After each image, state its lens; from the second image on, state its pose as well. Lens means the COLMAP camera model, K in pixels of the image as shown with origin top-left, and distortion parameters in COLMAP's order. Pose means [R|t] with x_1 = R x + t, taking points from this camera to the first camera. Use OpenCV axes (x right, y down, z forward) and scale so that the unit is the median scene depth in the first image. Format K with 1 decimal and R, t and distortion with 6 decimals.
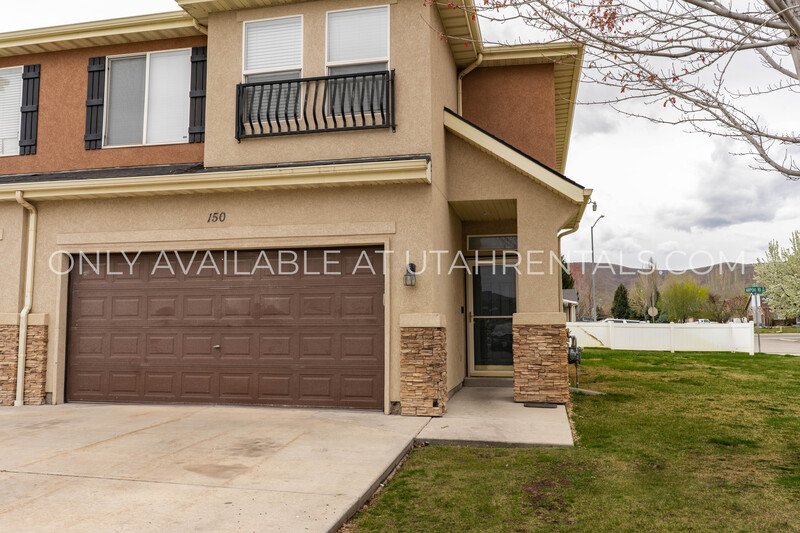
lens RADIAL K [[643.1, 0, 400.0], [0, 643.1, 266.5], [0, 0, 1]] dist [-0.003917, -0.000862]
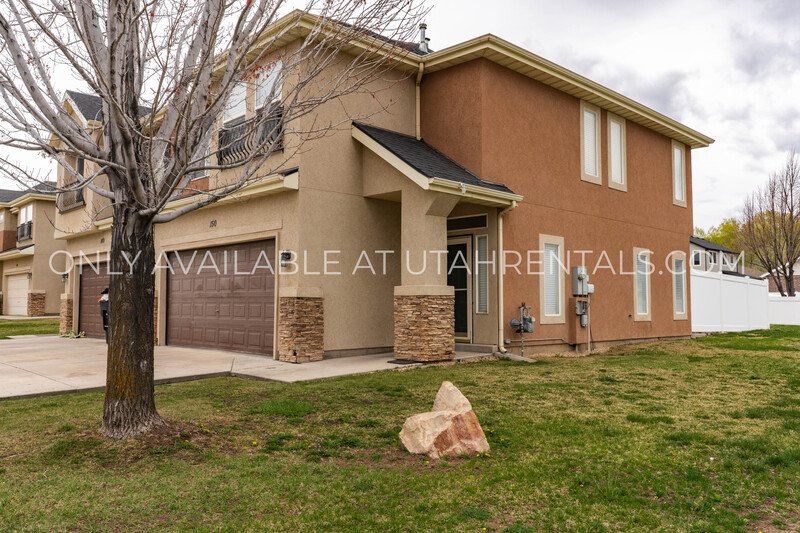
lens RADIAL K [[632.4, 0, 400.0], [0, 632.4, 266.5], [0, 0, 1]] dist [0.003184, 0.000703]
pose [[0.831226, -0.028761, -0.555191, 0.887835], [0.048341, 0.998618, 0.020643, 0.012247], [0.553829, -0.043997, 0.831467, 0.020335]]
